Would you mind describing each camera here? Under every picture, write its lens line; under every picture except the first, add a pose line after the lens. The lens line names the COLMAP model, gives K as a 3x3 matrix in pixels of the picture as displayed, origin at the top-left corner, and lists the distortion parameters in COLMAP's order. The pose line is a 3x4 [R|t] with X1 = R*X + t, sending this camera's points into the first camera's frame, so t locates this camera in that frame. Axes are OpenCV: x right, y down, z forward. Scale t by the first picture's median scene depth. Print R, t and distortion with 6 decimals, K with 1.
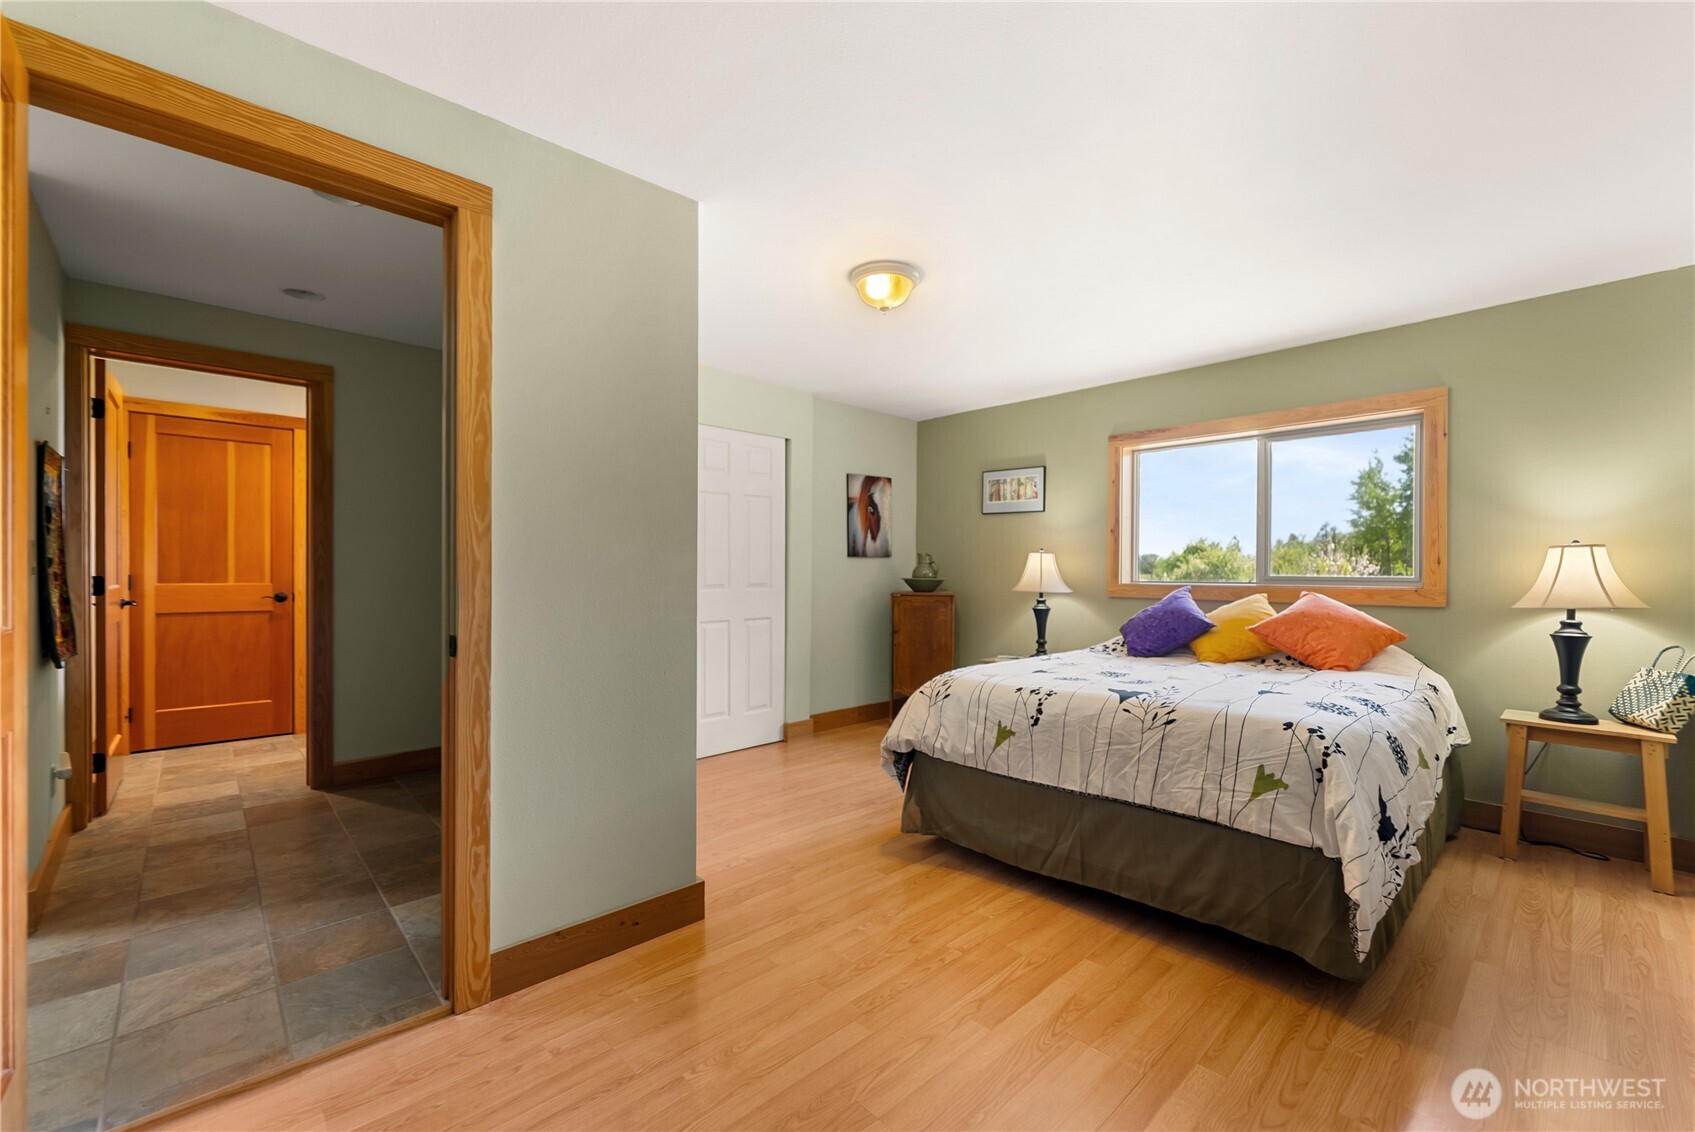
lens RADIAL K [[699.0, 0, 817.8], [0, 699.0, 578.8], [0, 0, 1]] dist [0.001813, -0.000982]
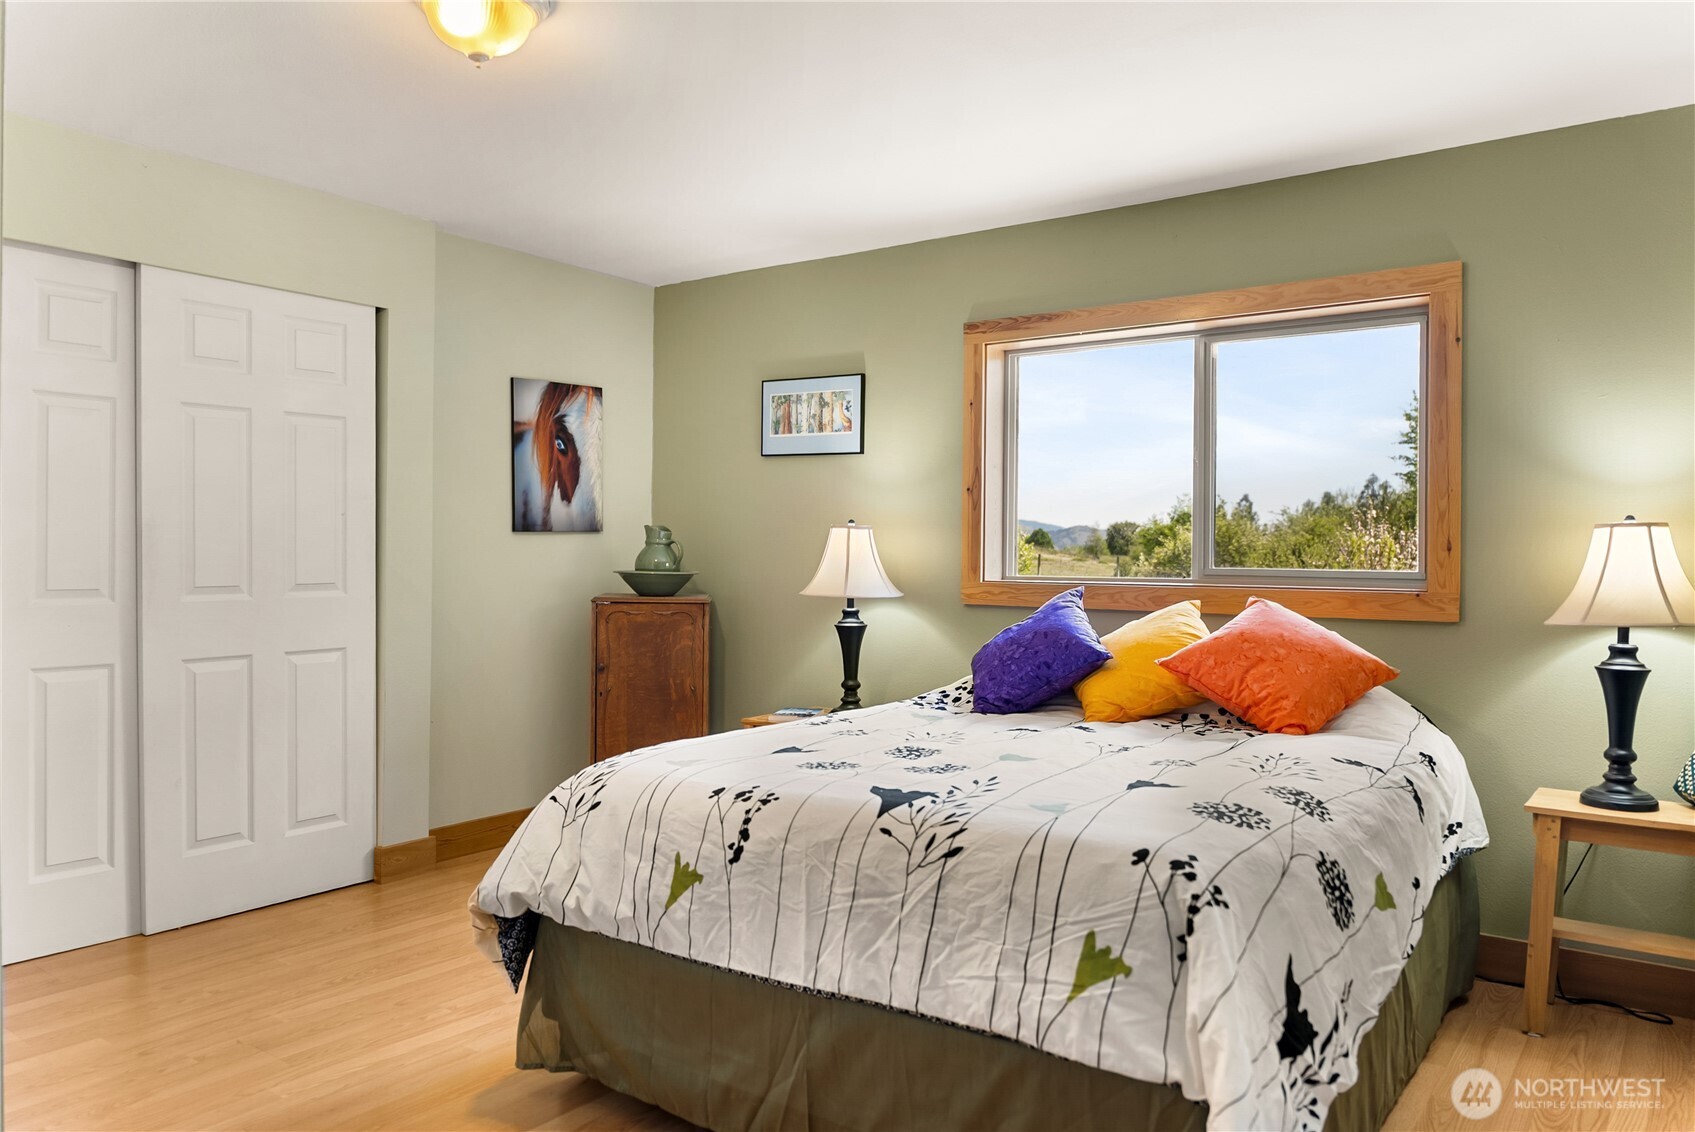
lens RADIAL K [[1159.5, 0, 850.8], [0, 1159.5, 560.8], [0, 0, 1]] dist [-0.010727, -0.005967]
pose [[0.983947, -0.000313, 0.178460, 0.210515], [-0.000096, 0.999997, 0.002284, -0.016553], [-0.178460, -0.002265, 0.983945, 0.110402]]
